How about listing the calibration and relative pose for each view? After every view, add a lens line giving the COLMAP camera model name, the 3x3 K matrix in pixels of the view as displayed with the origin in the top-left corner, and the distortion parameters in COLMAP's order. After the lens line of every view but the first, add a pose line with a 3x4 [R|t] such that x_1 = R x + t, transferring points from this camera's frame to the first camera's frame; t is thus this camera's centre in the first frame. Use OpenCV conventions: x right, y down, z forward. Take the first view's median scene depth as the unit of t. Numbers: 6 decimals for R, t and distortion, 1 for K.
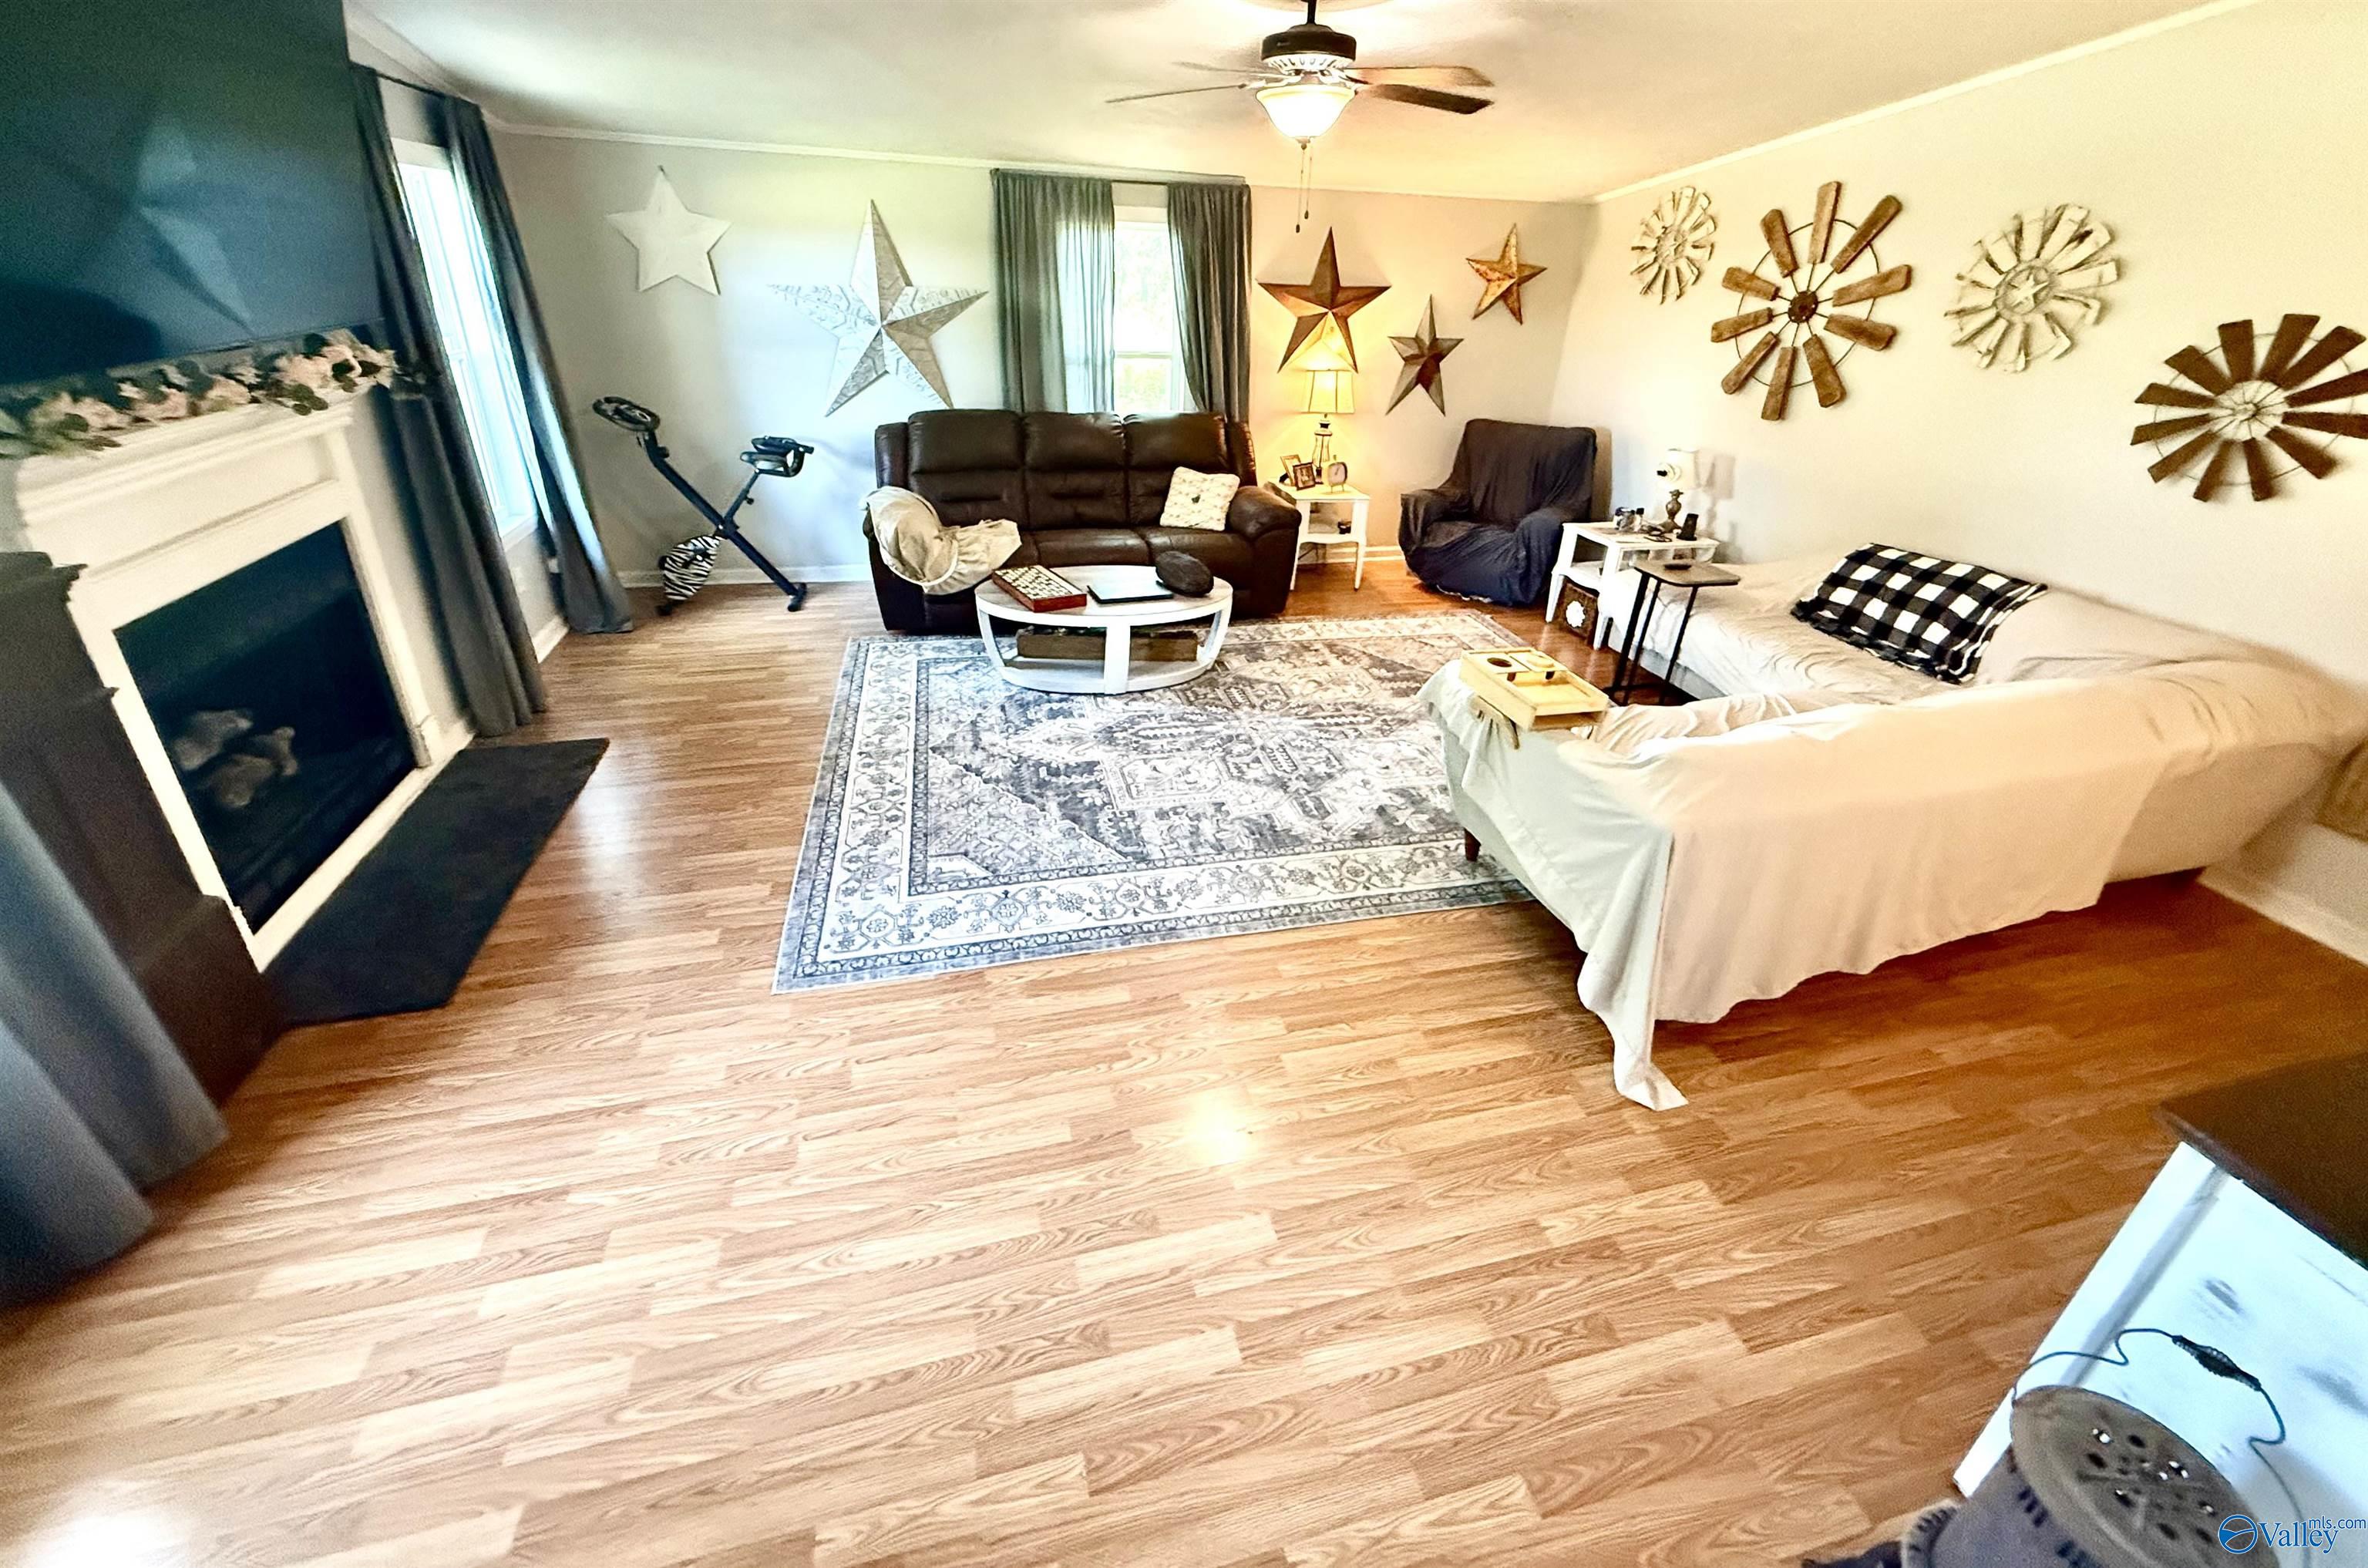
lens RADIAL K [[943.4, 0, 1215.9], [0, 943.4, 730.0], [0, 0, 1]] dist [0.000868, 0.000130]
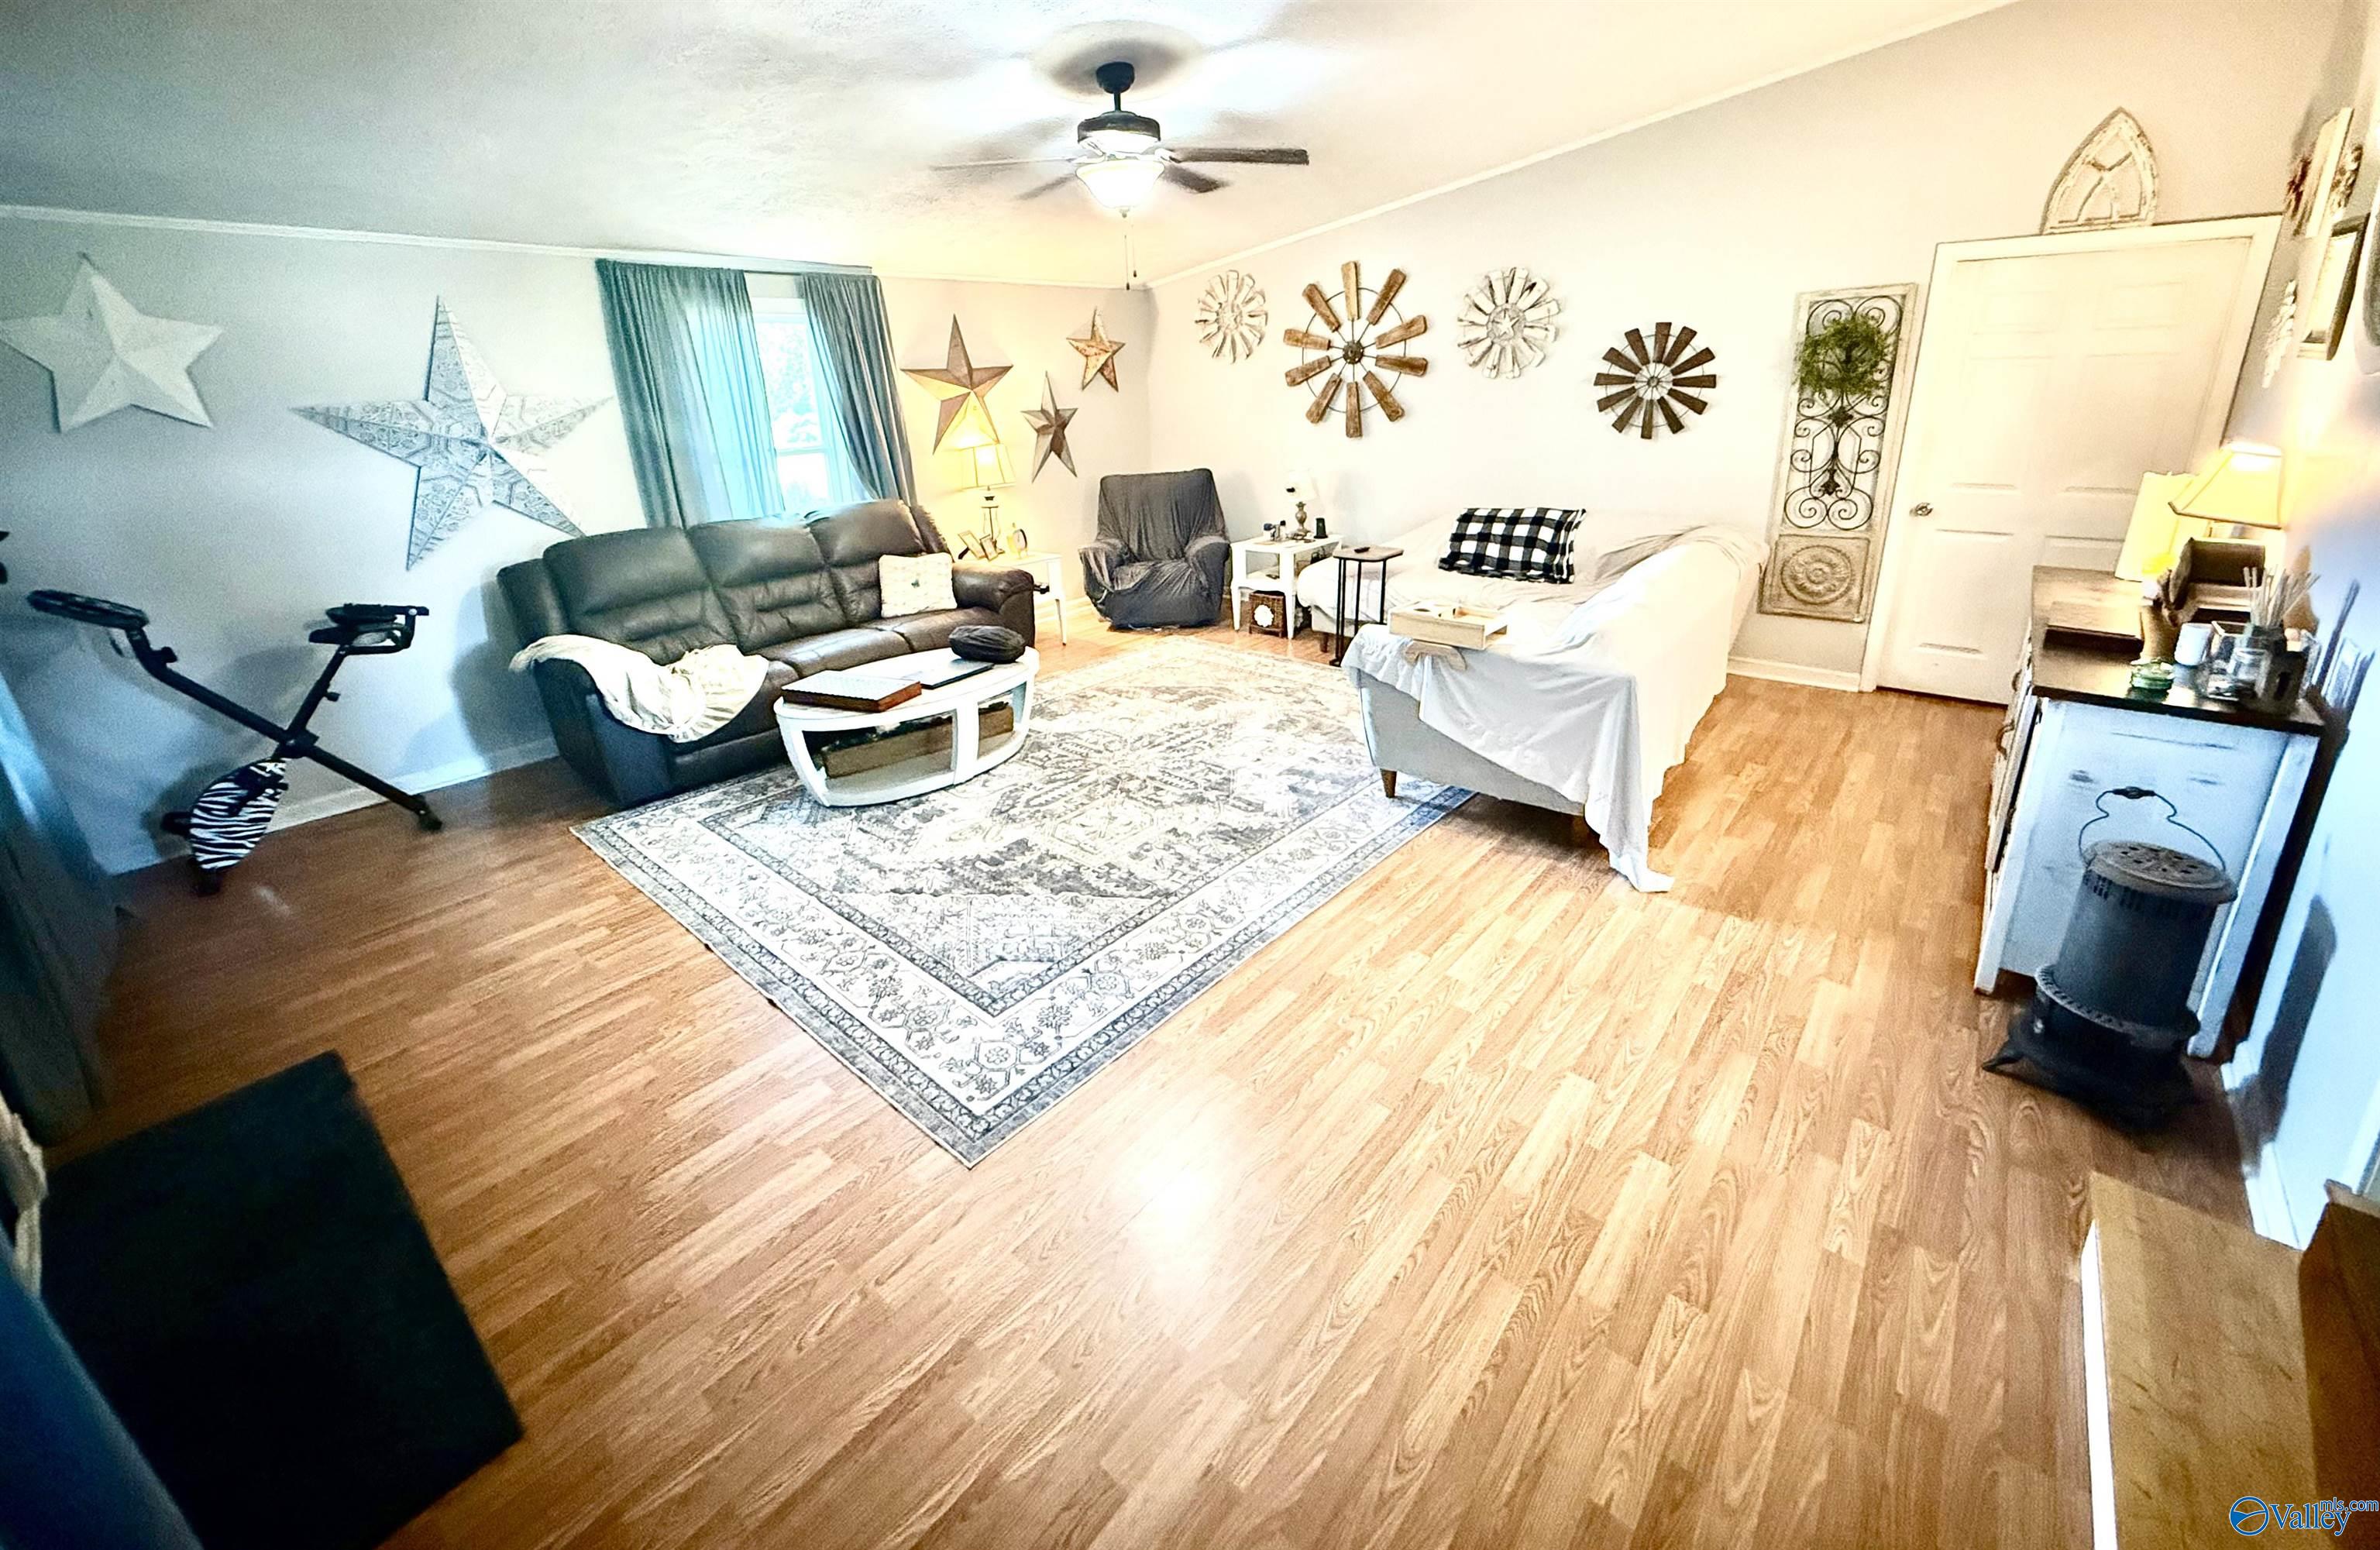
lens RADIAL K [[923.3, 0, 1248.9], [0, 923.3, 693.4], [0, 0, 1]] dist [0.000682, -0.000370]
pose [[0.811115, -0.255652, 0.526056, -0.351591], [0.318861, 0.947285, -0.031285, -0.002756], [-0.490327, 0.193114, 0.849875, 0.078061]]
